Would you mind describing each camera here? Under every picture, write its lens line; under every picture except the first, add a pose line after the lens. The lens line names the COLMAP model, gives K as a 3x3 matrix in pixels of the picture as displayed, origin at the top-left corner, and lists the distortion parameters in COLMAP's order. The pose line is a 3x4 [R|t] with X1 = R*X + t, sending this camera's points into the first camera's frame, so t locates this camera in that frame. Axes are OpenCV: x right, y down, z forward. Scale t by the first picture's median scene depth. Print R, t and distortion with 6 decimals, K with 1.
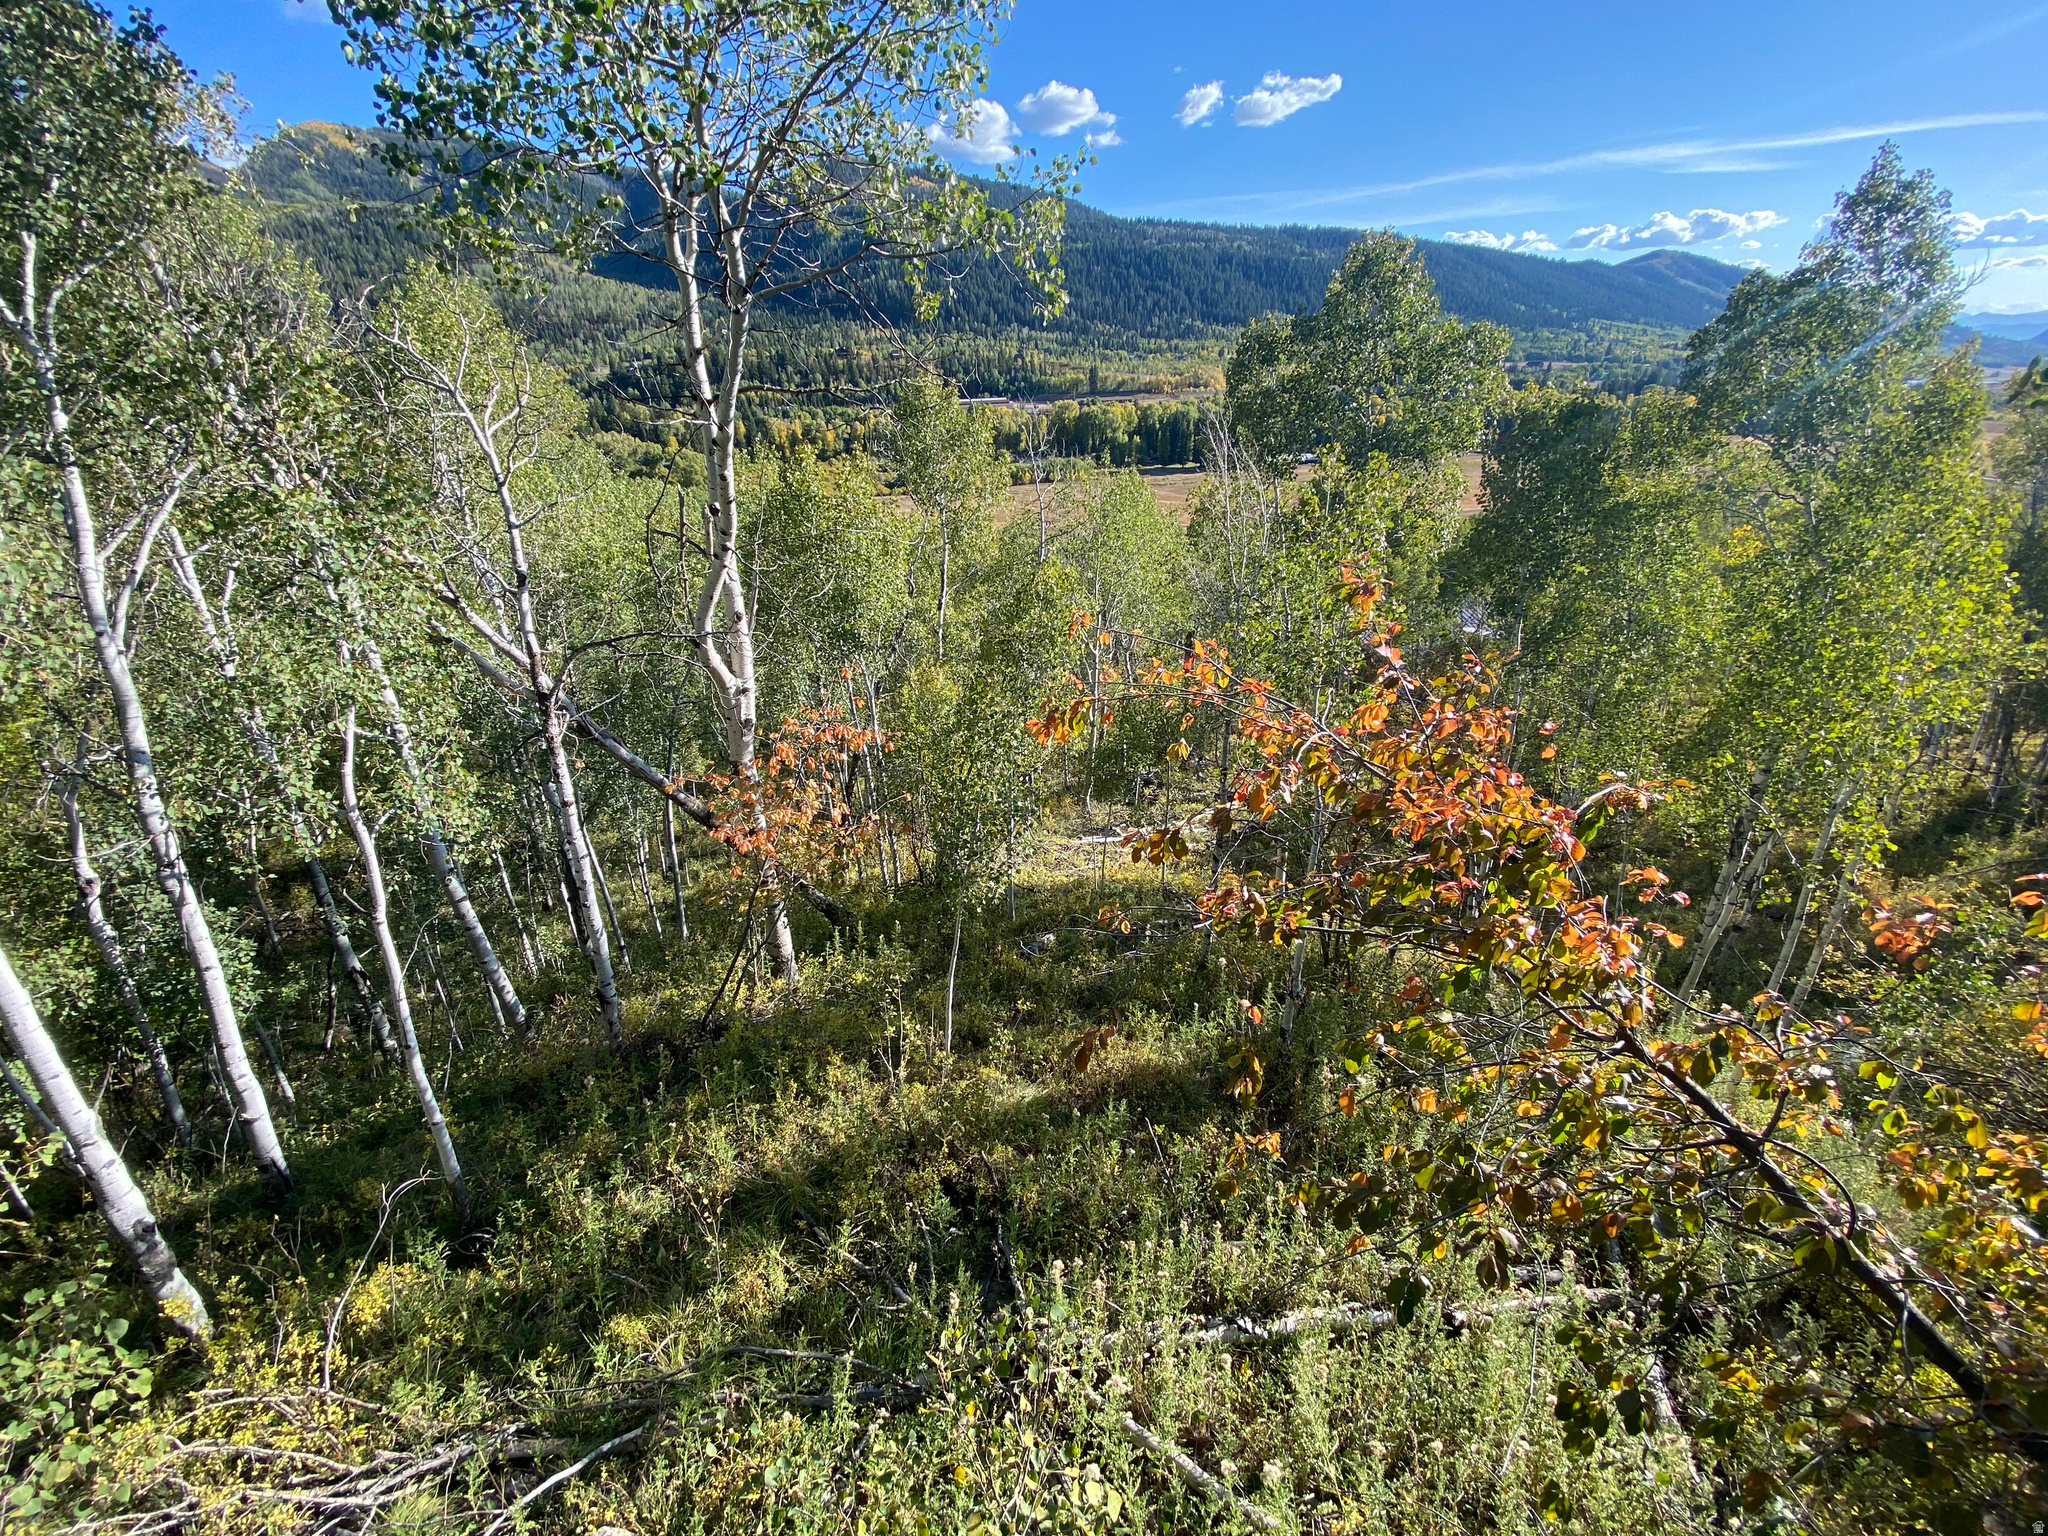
lens RADIAL K [[751.2, 0, 1024.0], [0, 751.2, 768.0], [0, 0, 1]] dist [0.028368, -0.029210]
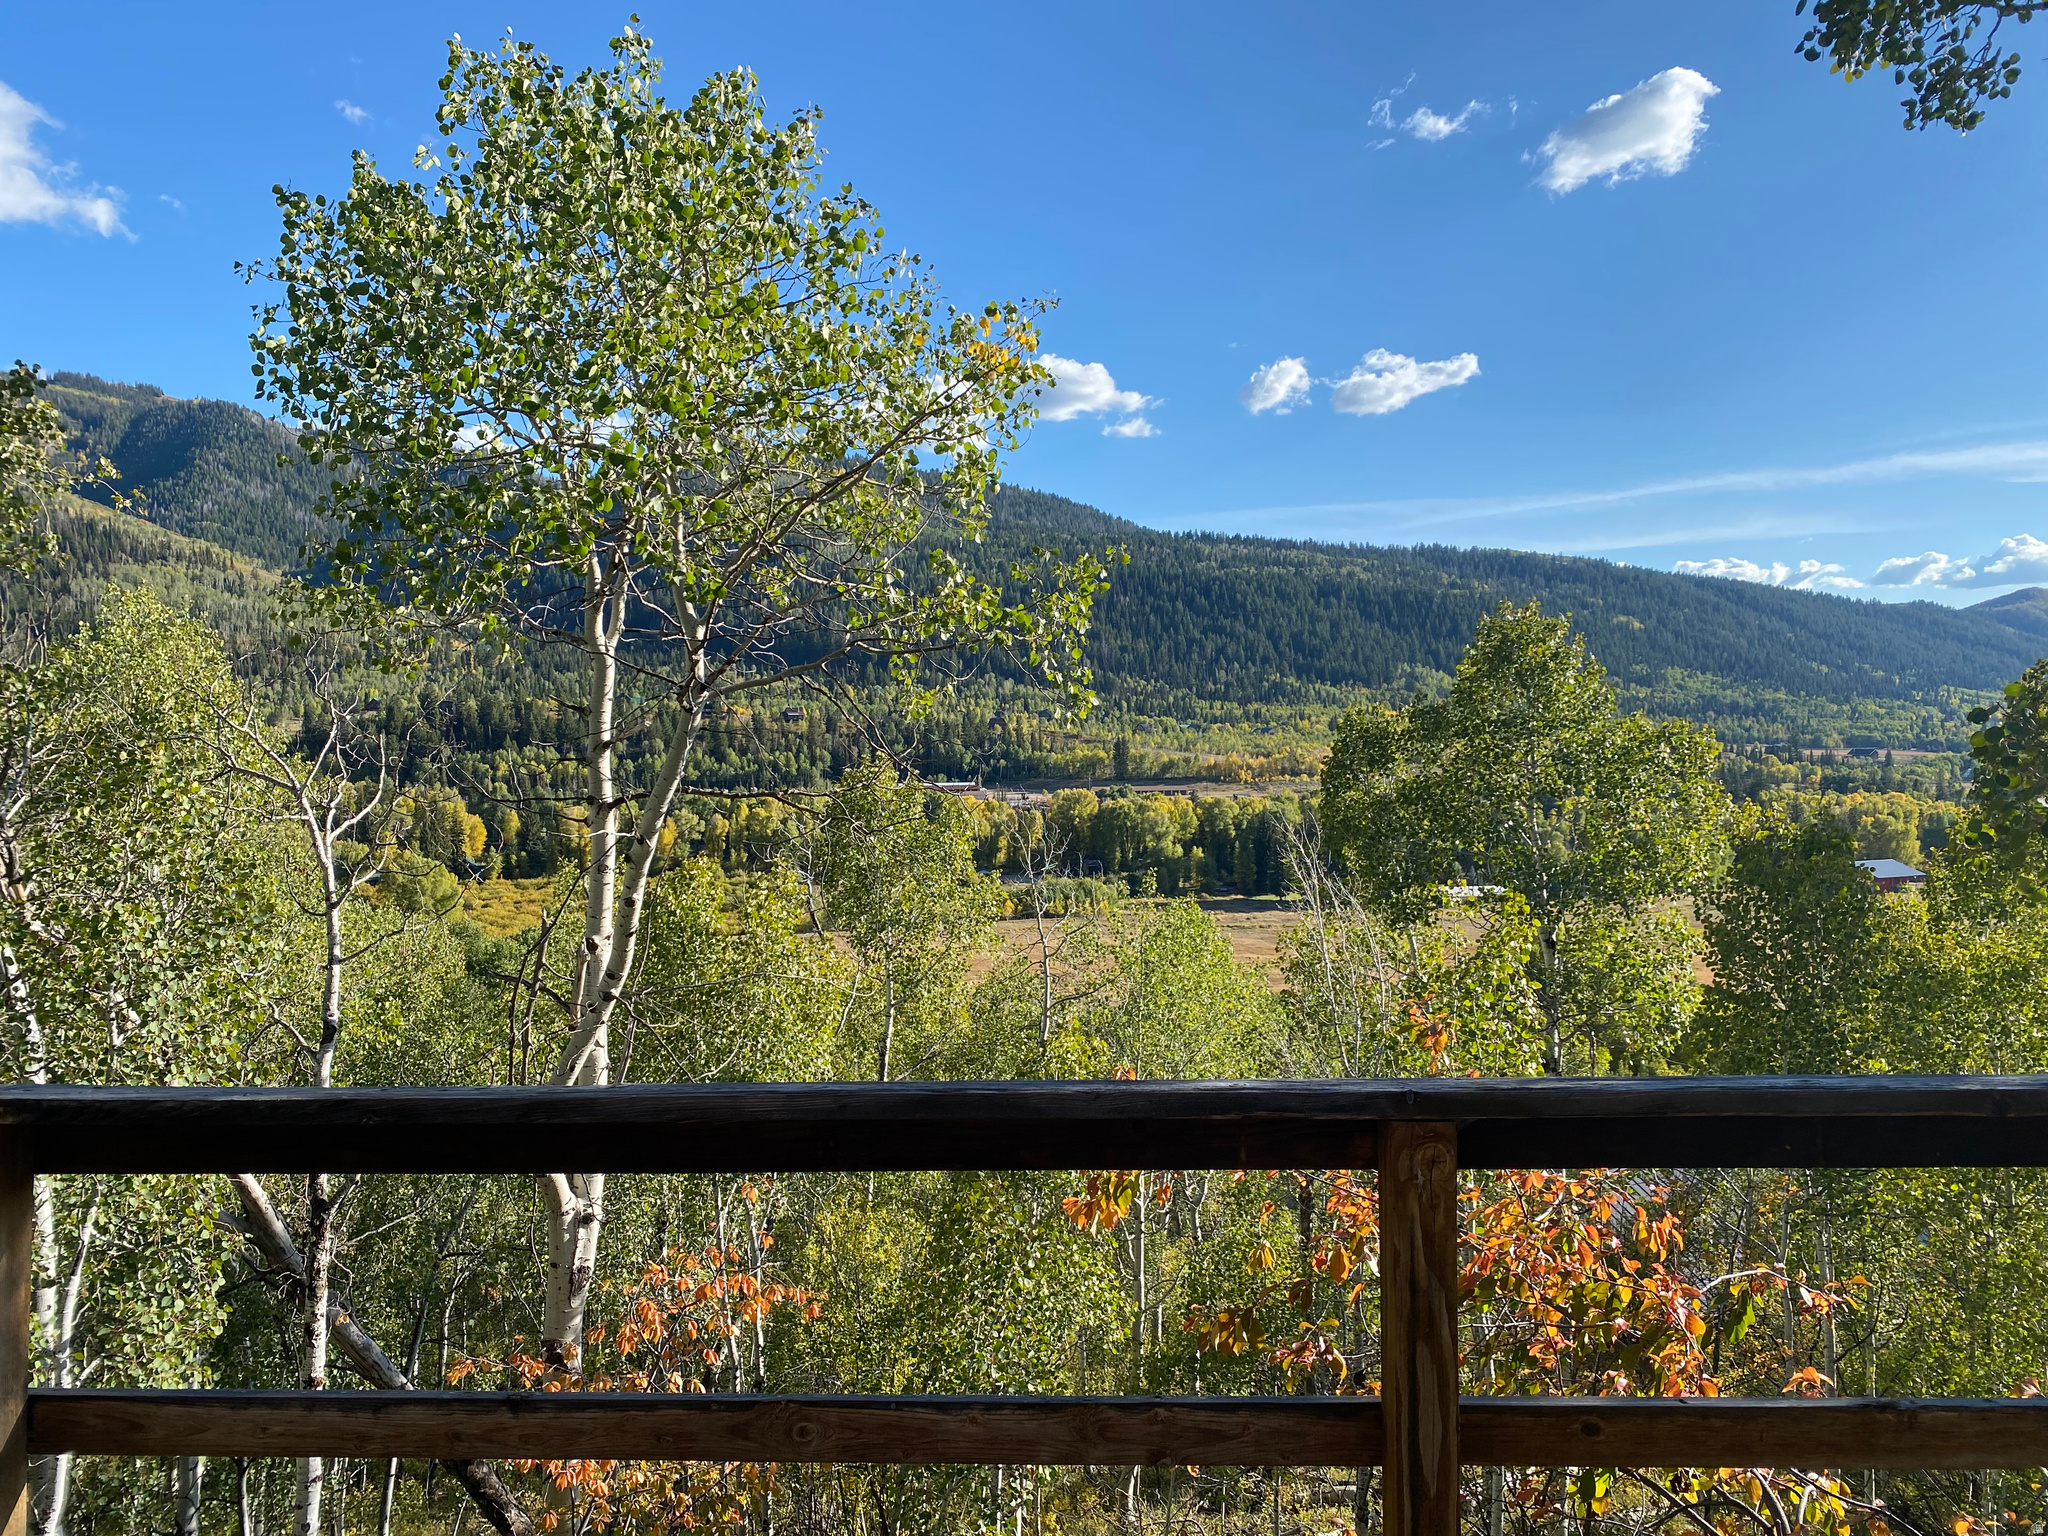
lens RADIAL K [[1567.5, 0, 1024.0], [0, 1567.5, 768.0], [0, 0, 1]] dist [0.070995, -0.003486]
pose [[0.999441, 0.024346, 0.022930, -0.013767], [-0.011714, 0.897014, -0.441846, 0.042555], [-0.031325, 0.441330, 0.896798, -0.110402]]
